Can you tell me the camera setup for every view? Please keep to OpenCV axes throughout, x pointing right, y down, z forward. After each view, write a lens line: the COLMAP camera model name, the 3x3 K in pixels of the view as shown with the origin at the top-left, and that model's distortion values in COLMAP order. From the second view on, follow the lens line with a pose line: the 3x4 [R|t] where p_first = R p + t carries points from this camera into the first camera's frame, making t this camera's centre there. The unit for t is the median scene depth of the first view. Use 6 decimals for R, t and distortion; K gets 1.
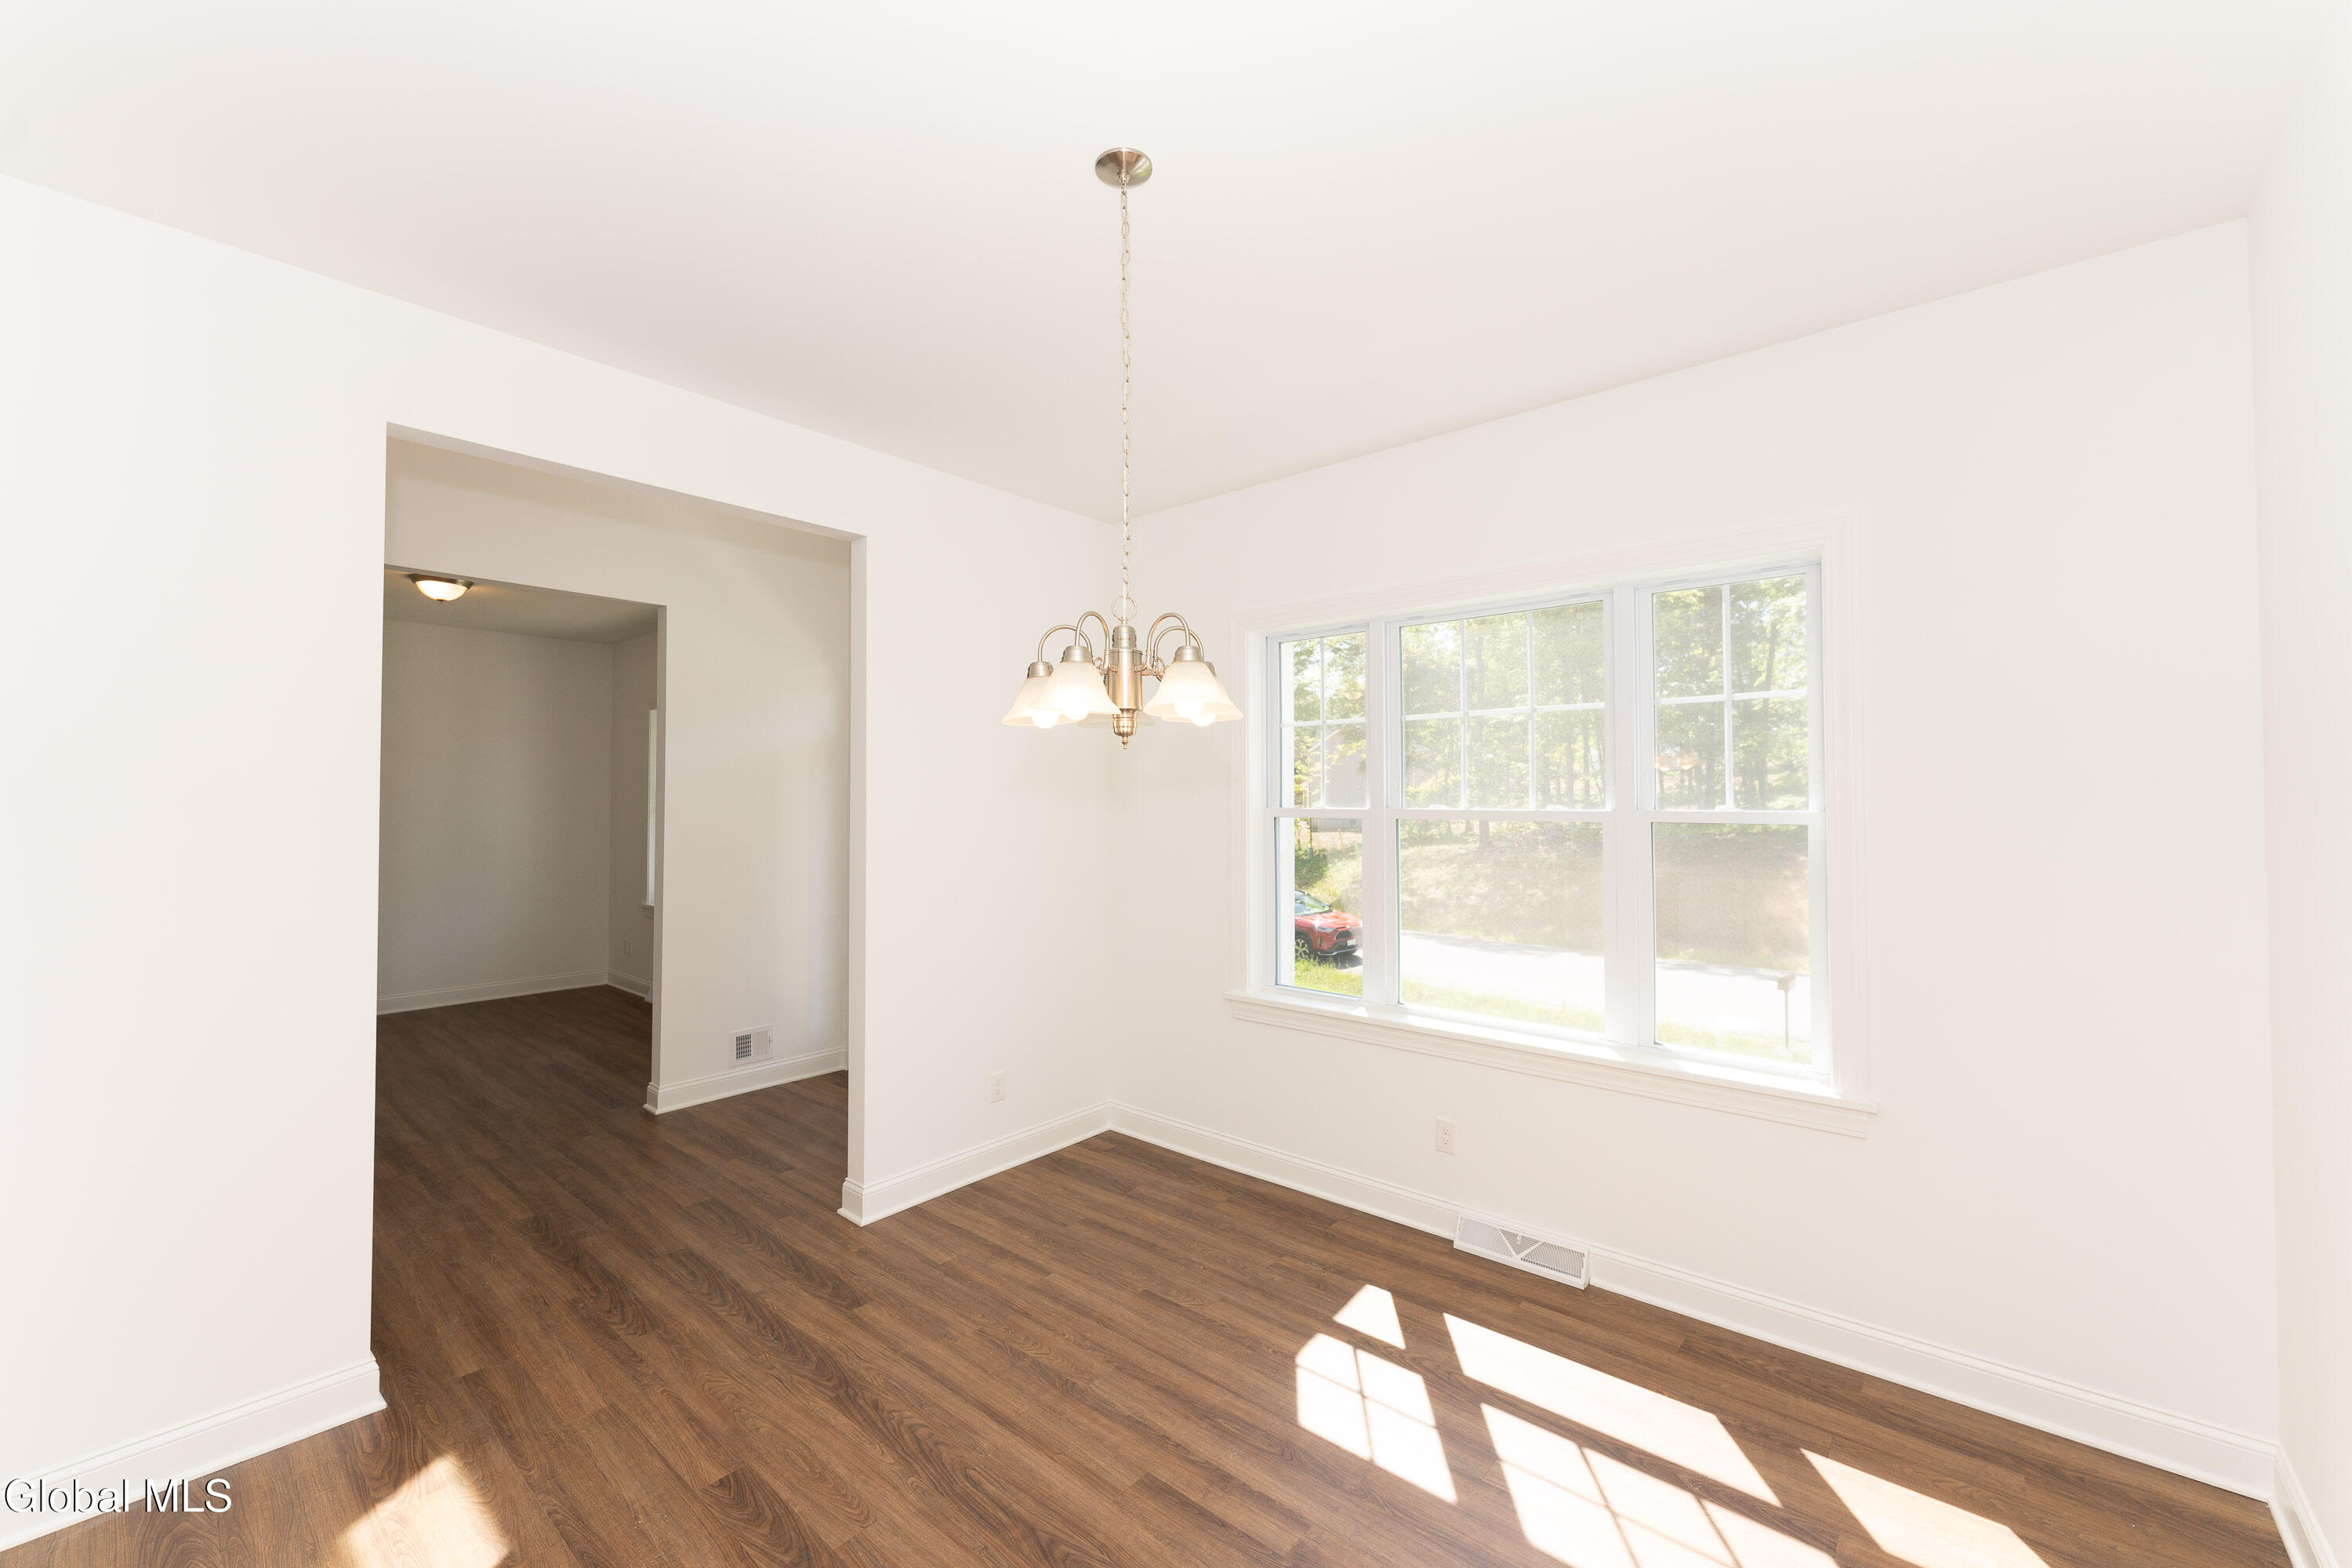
lens RADIAL K [[932.3, 0, 1177.3], [0, 932.3, 803.7], [0, 0, 1]] dist [0.000164, 0.000561]
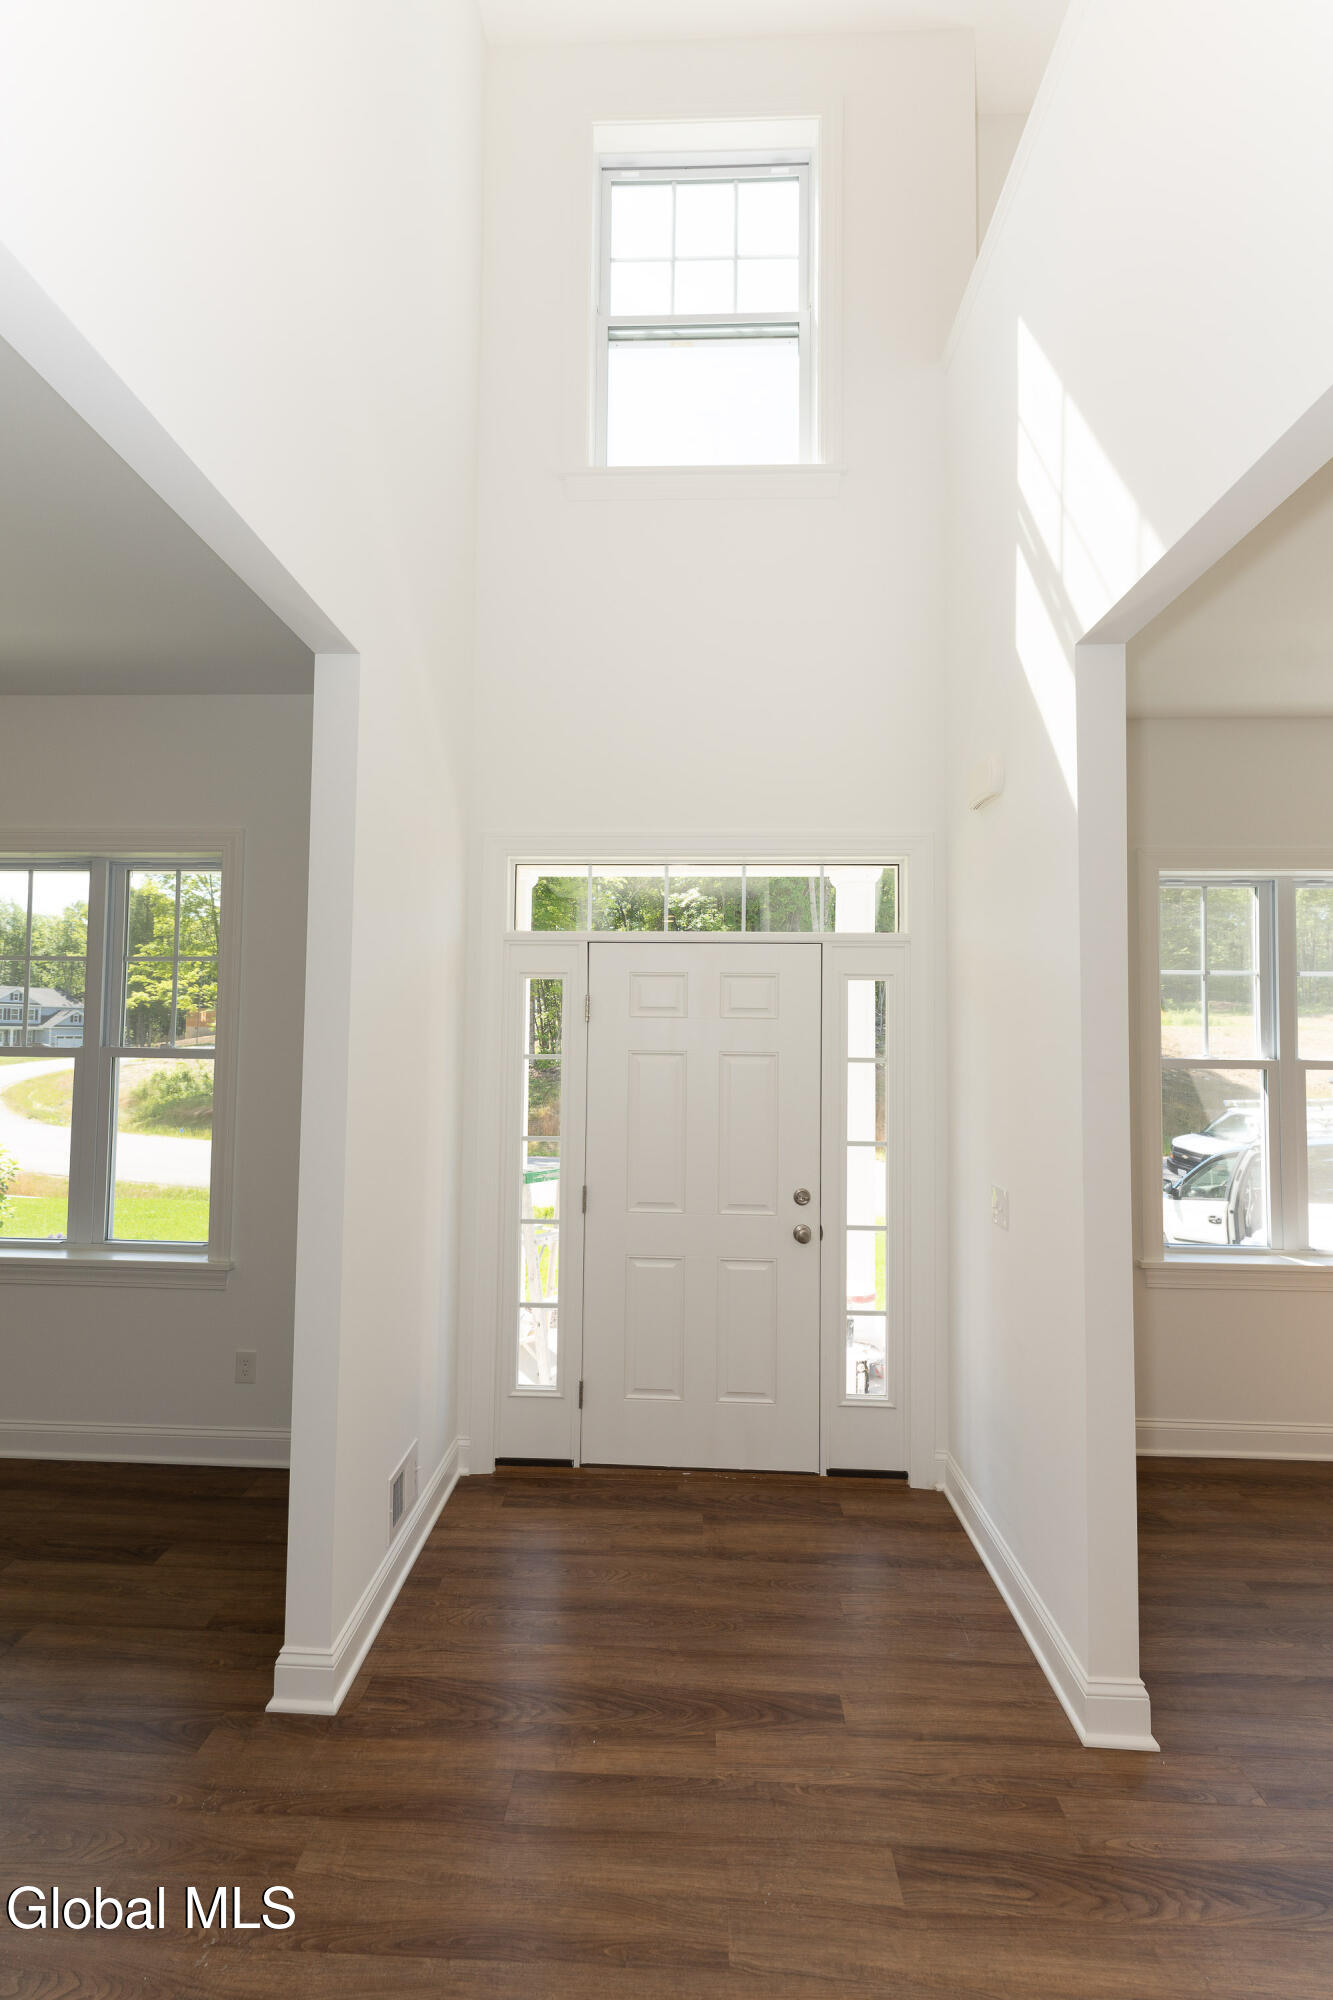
lens RADIAL K [[792.8, 0, 667.6], [0, 792.8, 1000.4], [0, 0, 1]] dist [0.000164, 0.000561]
pose [[0.783410, 0.035477, 0.620492, -0.831548], [-0.010585, 0.998986, -0.043754, -0.017337], [-0.621415, 0.027709, 0.782992, 0.684748]]
